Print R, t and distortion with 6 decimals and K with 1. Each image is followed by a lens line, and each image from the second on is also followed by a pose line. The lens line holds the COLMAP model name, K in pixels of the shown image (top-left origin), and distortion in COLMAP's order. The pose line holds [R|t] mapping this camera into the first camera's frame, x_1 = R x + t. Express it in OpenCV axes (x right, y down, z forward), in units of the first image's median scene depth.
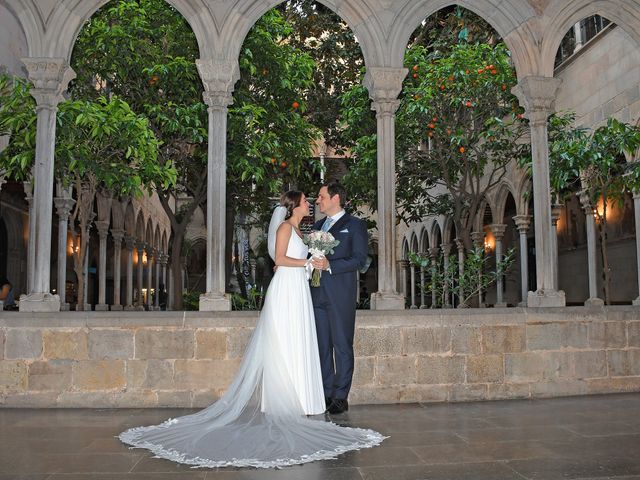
lens RADIAL K [[630.2, 0, 334.7], [0, 630.2, 240.4], [0, 0, 1]] dist [-0.138943, 0.109428]
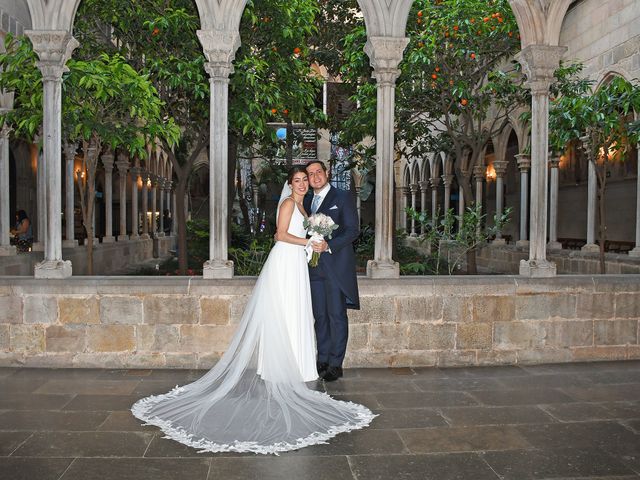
lens RADIAL K [[626.9, 0, 308.0], [0, 626.9, 240.8], [0, 0, 1]] dist [-0.141833, 0.124149]
pose [[0.998861, 0.016693, -0.044709, 0.005623], [-0.010400, 0.990454, 0.137453, -0.091152], [0.046576, -0.136831, 0.989499, -0.022640]]
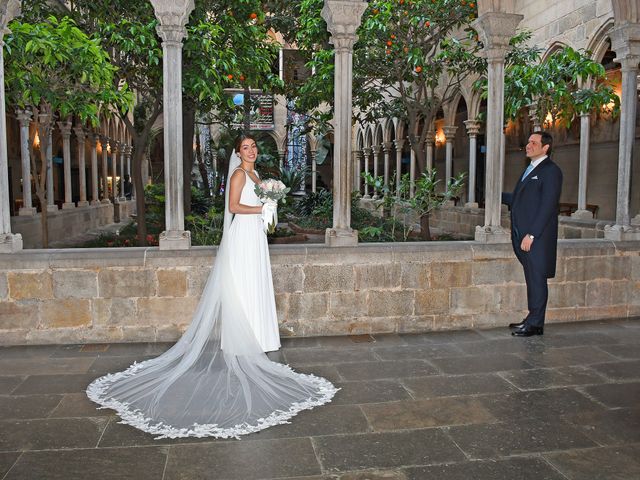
lens RADIAL K [[592.8, 0, 320.0], [0, 592.8, 240.0], [0, 0, 1]] dist [-0.150067, 0.127672]
pose [[0.998898, 0.004553, 0.046719, 0.002545], [-0.013856, 0.979536, 0.200790, -0.095364], [-0.044849, -0.201216, 0.978520, 0.042590]]
